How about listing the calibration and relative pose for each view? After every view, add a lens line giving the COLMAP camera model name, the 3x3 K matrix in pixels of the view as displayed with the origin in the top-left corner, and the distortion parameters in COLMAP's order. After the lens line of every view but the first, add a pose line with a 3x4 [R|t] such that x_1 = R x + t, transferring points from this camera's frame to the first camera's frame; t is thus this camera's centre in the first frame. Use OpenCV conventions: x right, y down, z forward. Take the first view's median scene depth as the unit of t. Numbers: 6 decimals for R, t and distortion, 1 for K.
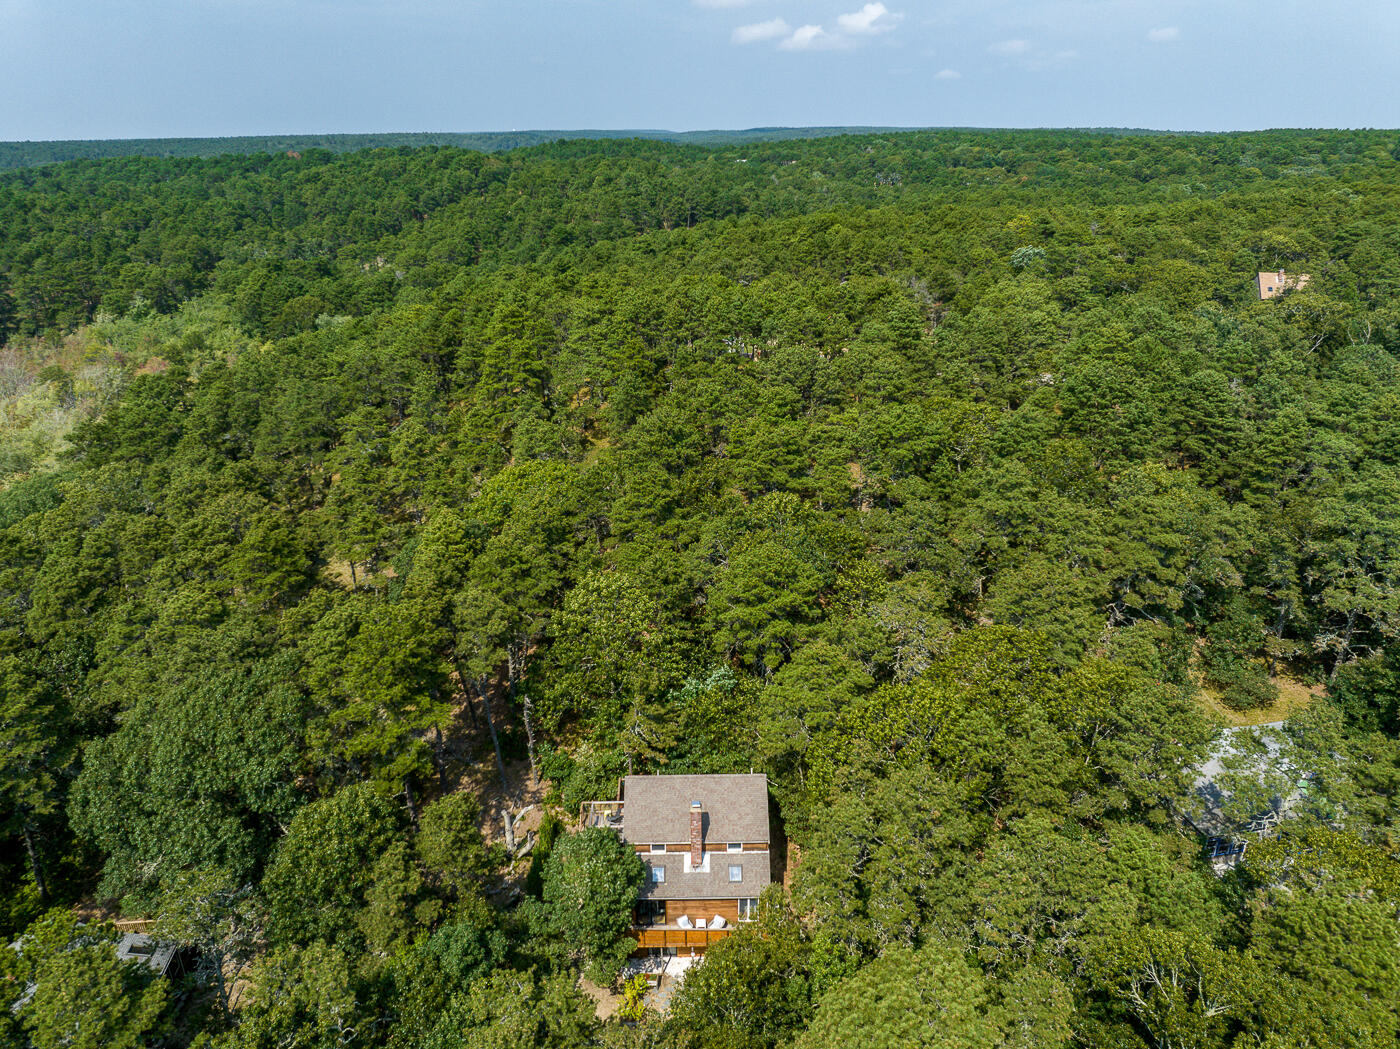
lens RADIAL K [[970.7, 0, 701.3], [0, 970.7, 530.4], [0, 0, 1]] dist [-0.000791, 0.001511]
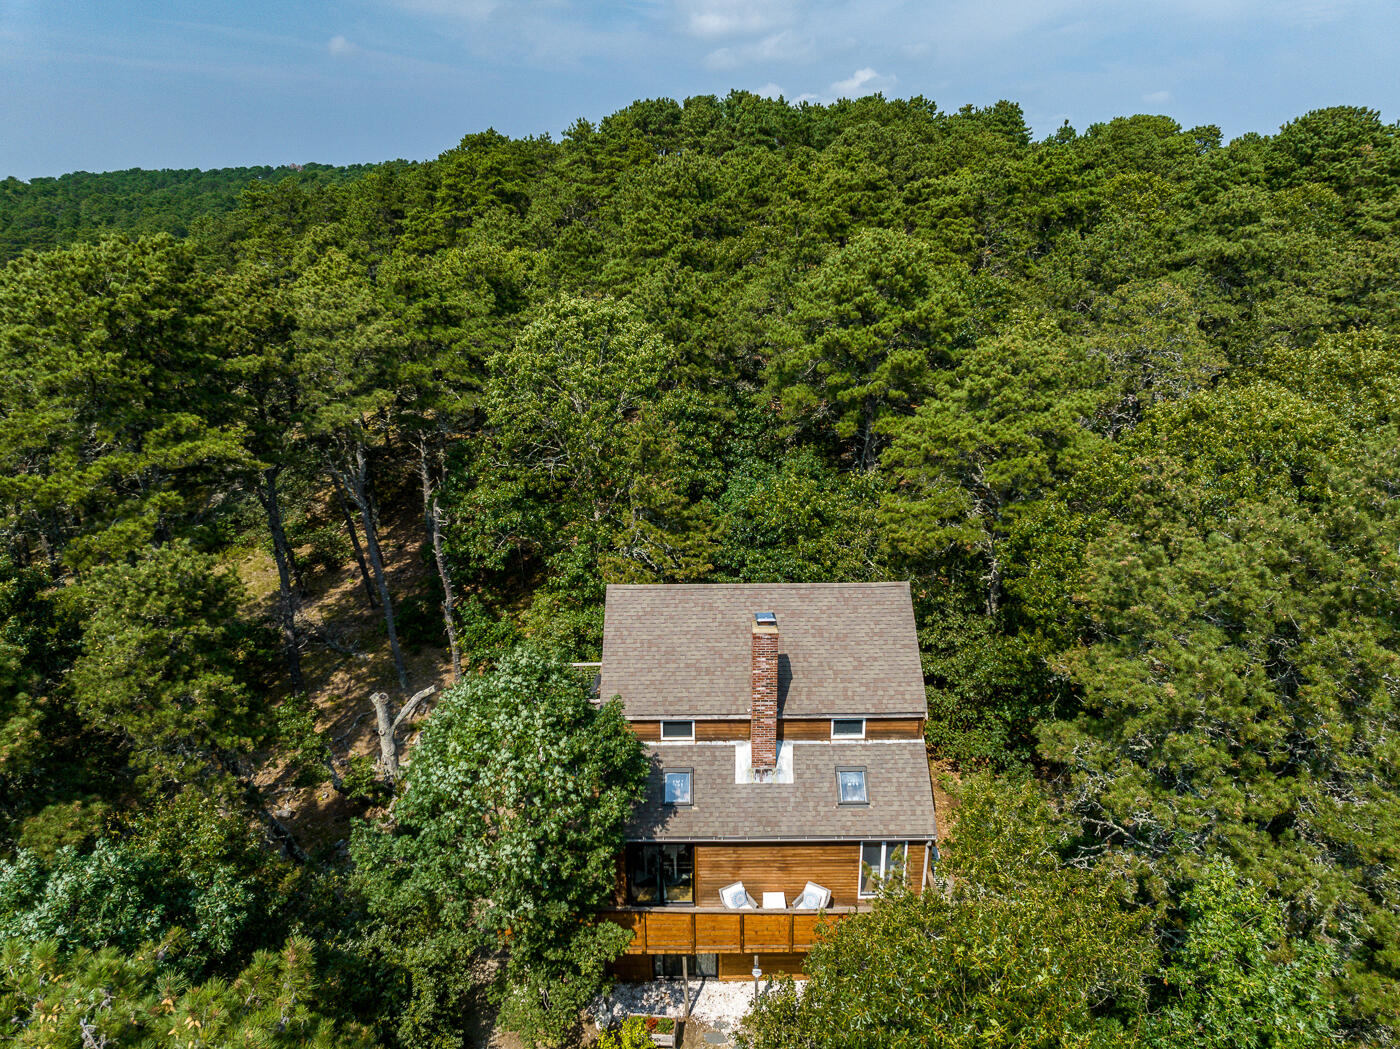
lens RADIAL K [[970.7, 0, 697.9], [0, 970.7, 519.3], [0, 0, 1]] dist [-0.000791, 0.001511]
pose [[0.999897, 0.002506, -0.014155, -0.029185], [-0.003434, 0.997817, -0.065955, 0.260521], [0.013959, 0.065997, 0.997722, 0.546530]]
